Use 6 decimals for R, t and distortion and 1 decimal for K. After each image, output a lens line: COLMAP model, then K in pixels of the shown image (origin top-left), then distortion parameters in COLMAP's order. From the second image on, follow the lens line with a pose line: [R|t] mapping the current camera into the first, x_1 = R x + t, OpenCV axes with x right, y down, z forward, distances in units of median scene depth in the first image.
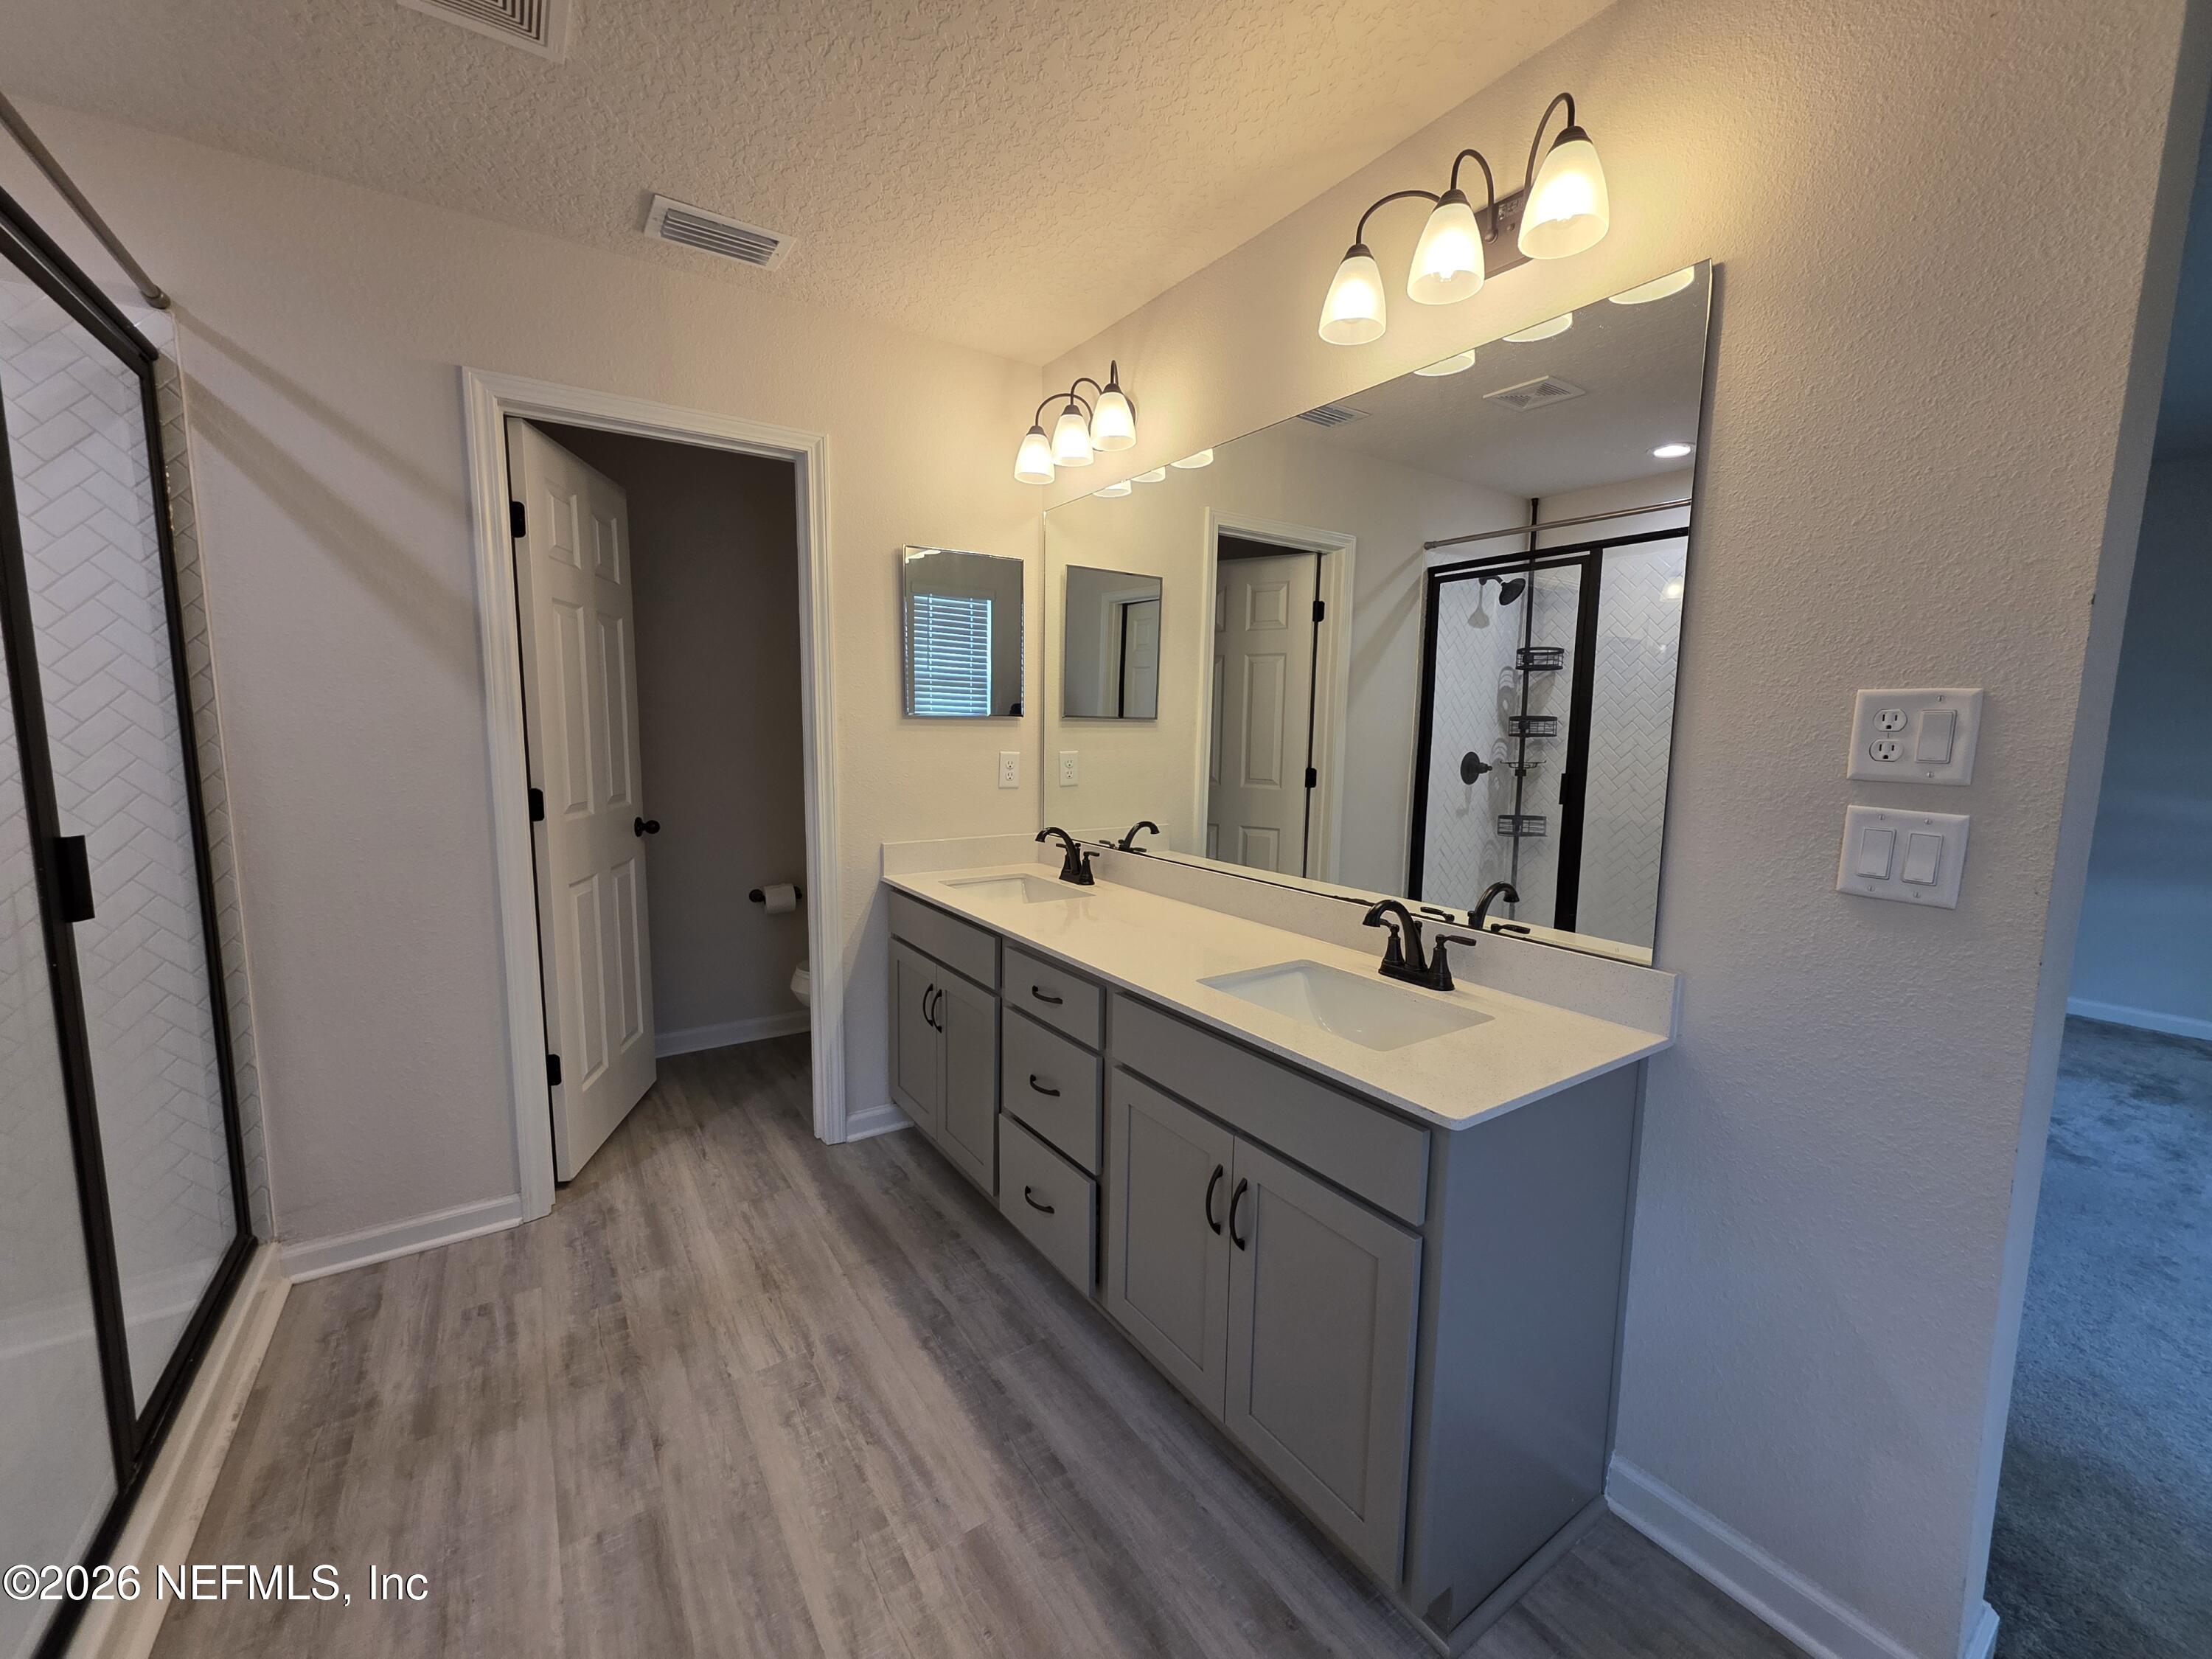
lens RADIAL K [[885.8, 0, 1101.4], [0, 885.8, 841.7], [0, 0, 1]] dist [-0.000901, 0.002578]
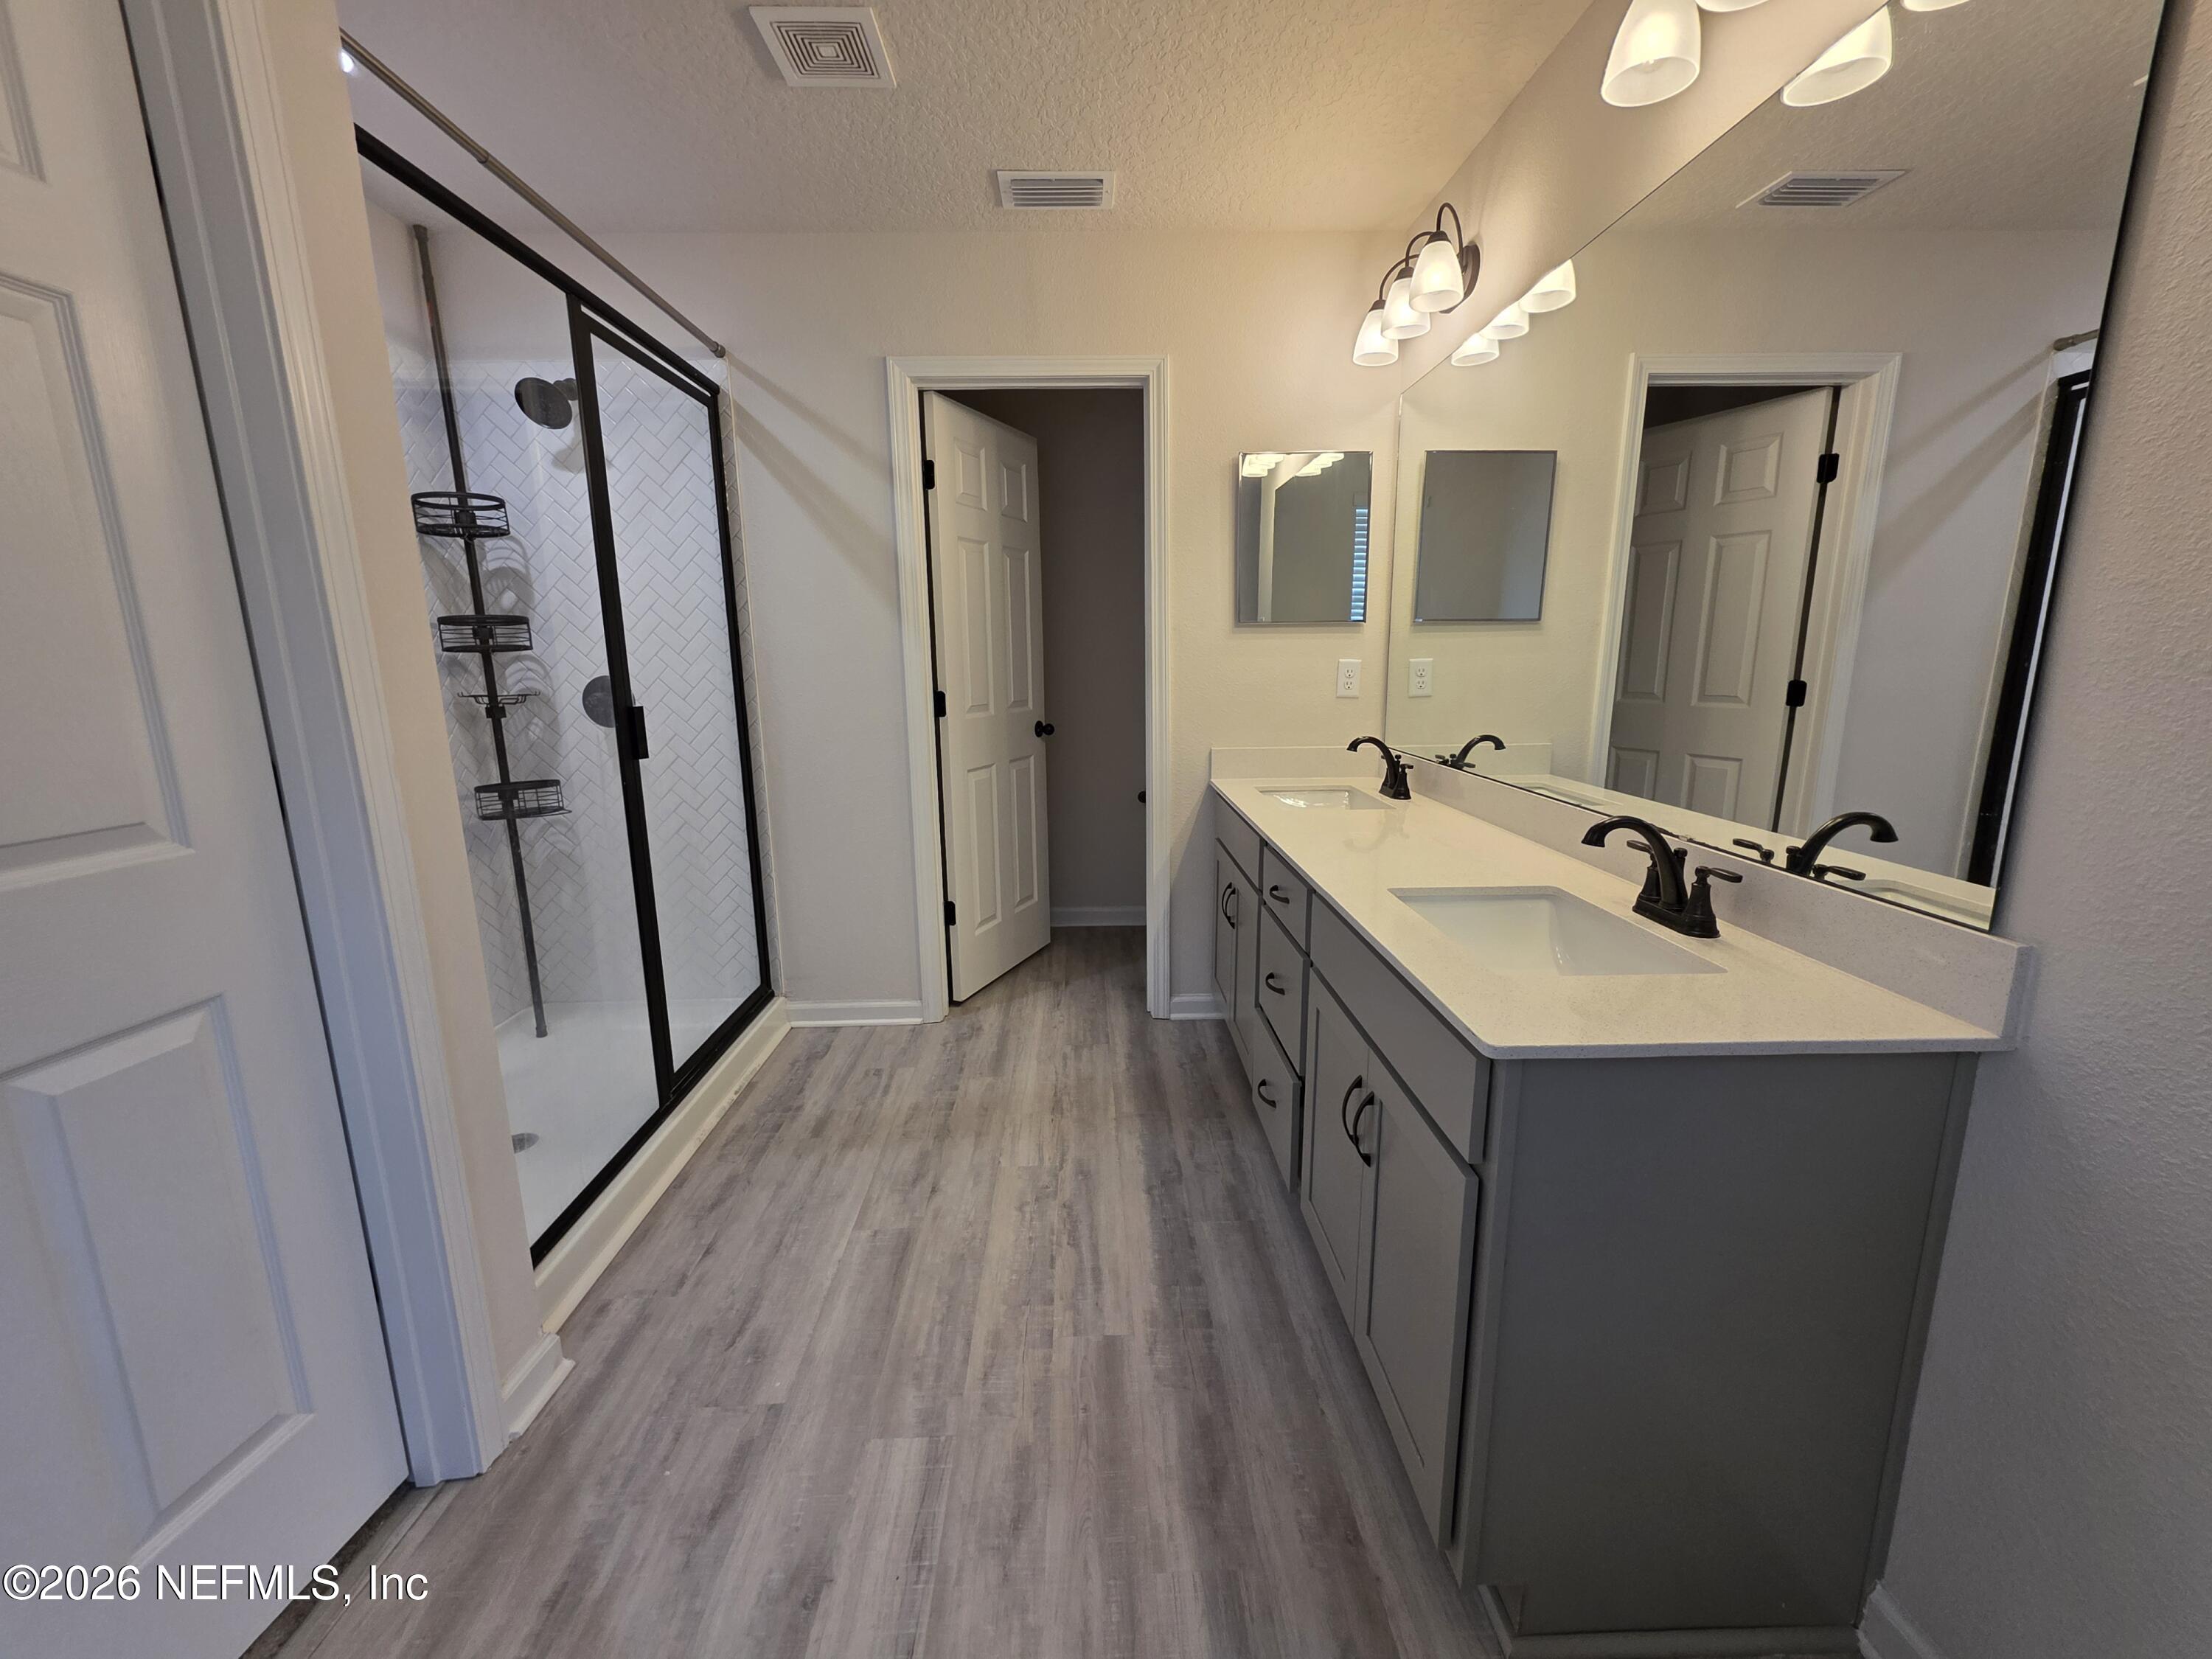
lens RADIAL K [[885.8, 0, 1101.2], [0, 885.8, 837.2], [0, 0, 1]] dist [-0.000901, 0.002578]
pose [[0.843874, 0.088806, -0.529141, 0.276382], [-0.050702, 0.994993, 0.086129, 0.030964], [0.534141, -0.045853, 0.844151, 0.044990]]
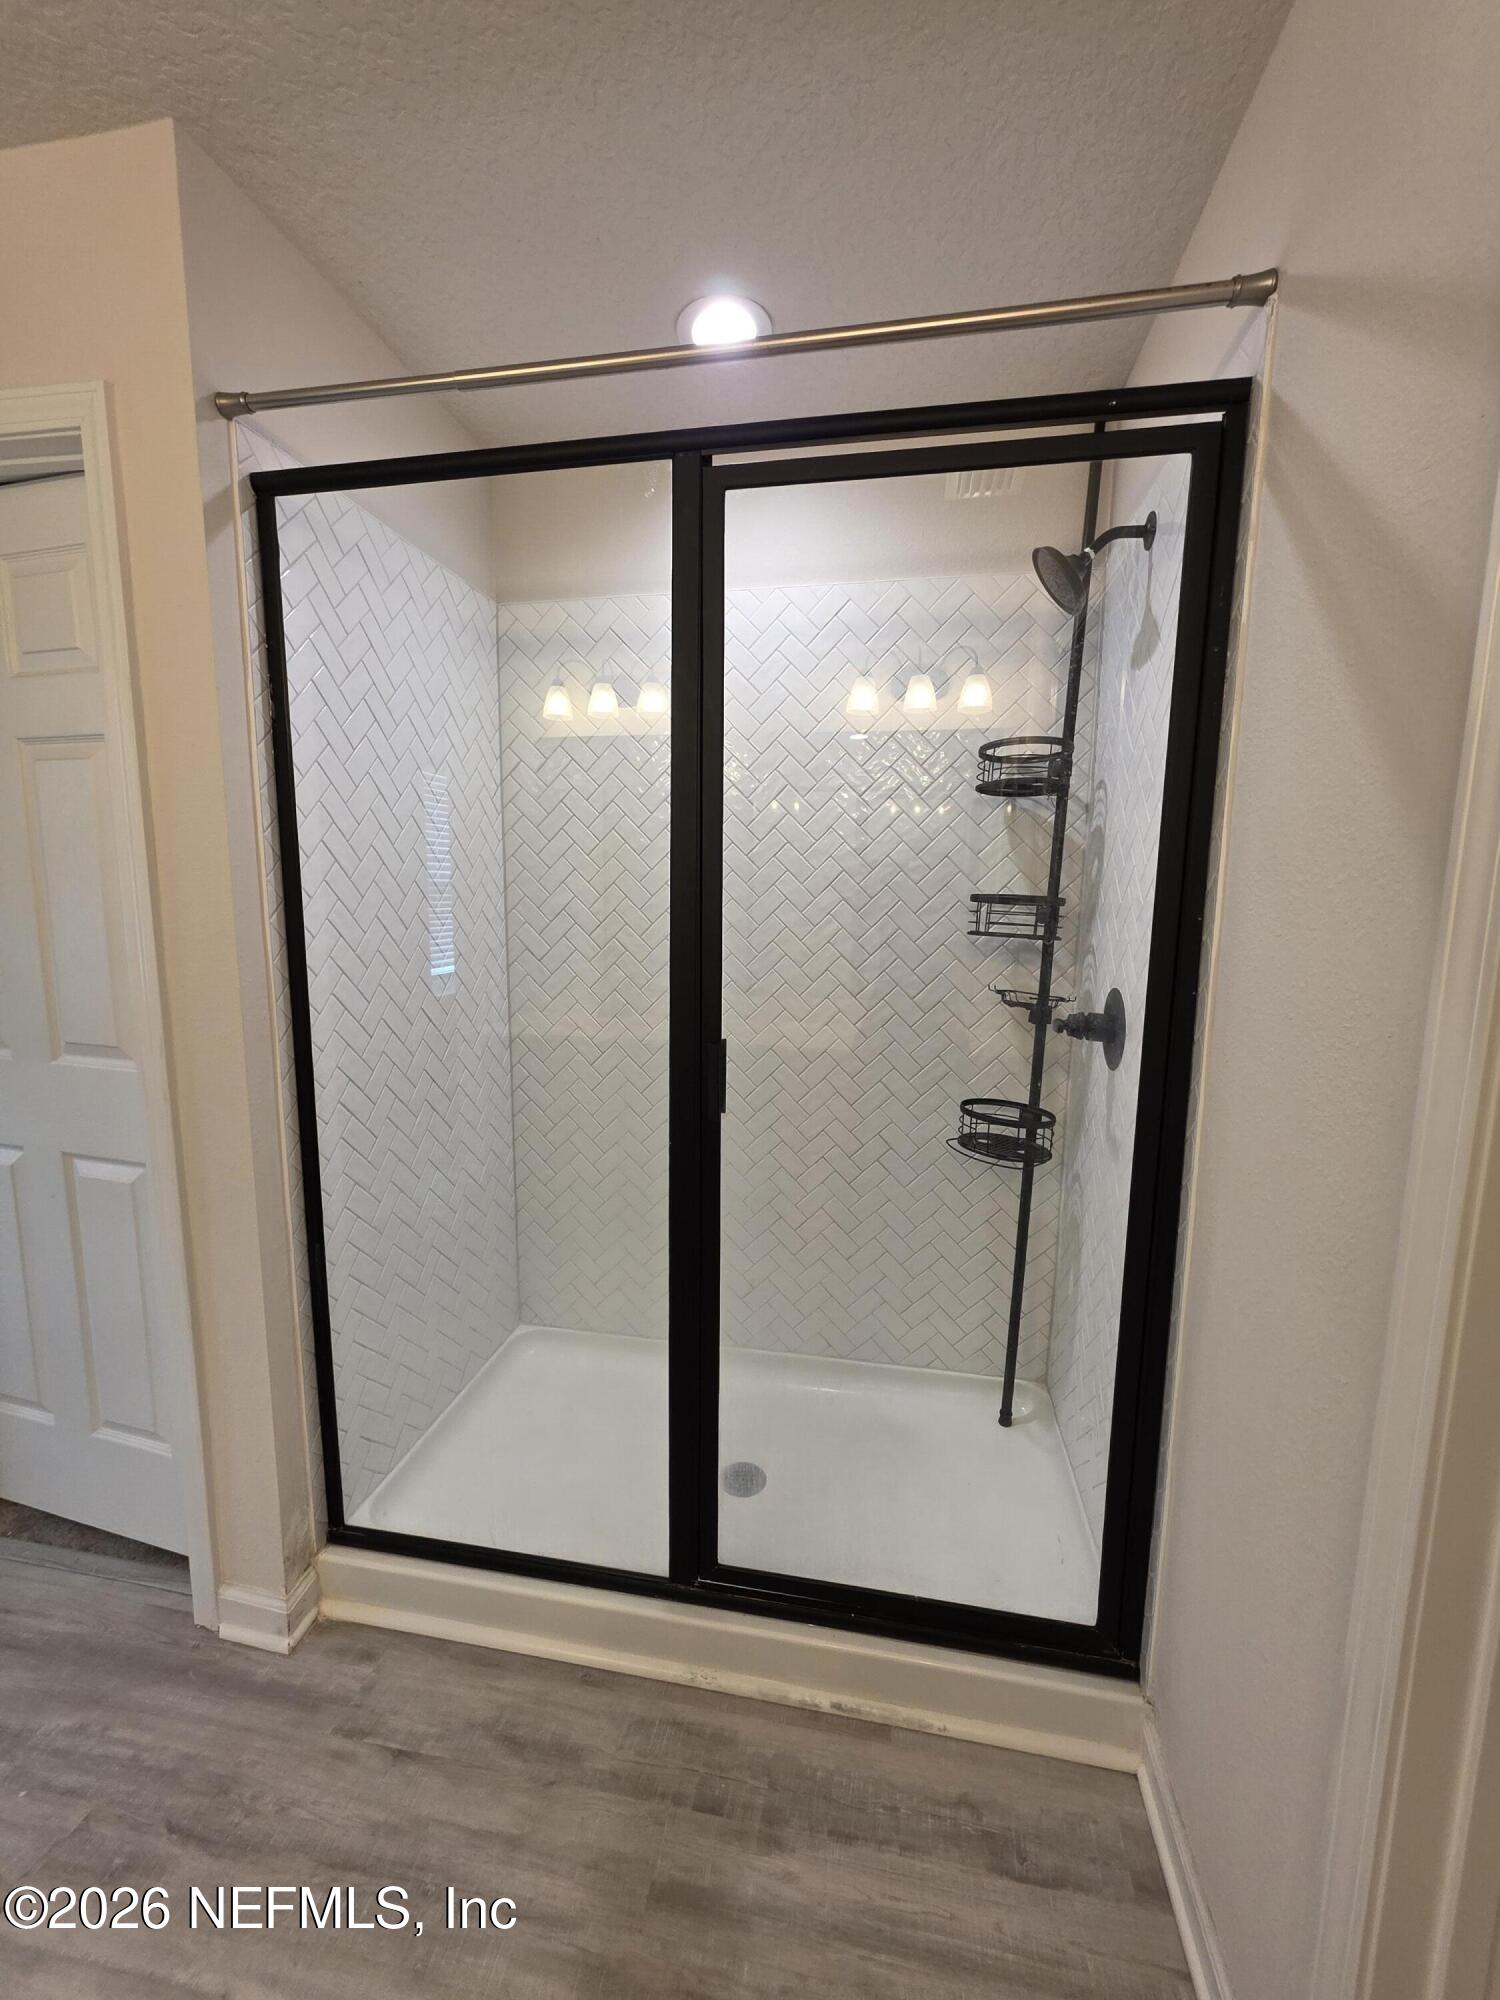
lens RADIAL K [[800.9, 0, 760.3], [0, 800.9, 1001.2], [0, 0, 1]] dist [-0.000901, 0.002578]
pose [[-0.697510, 0.086058, -0.711389, -0.324422], [-0.110856, 0.967852, 0.225775, -0.182600], [0.707948, 0.236342, -0.665546, 1.069170]]
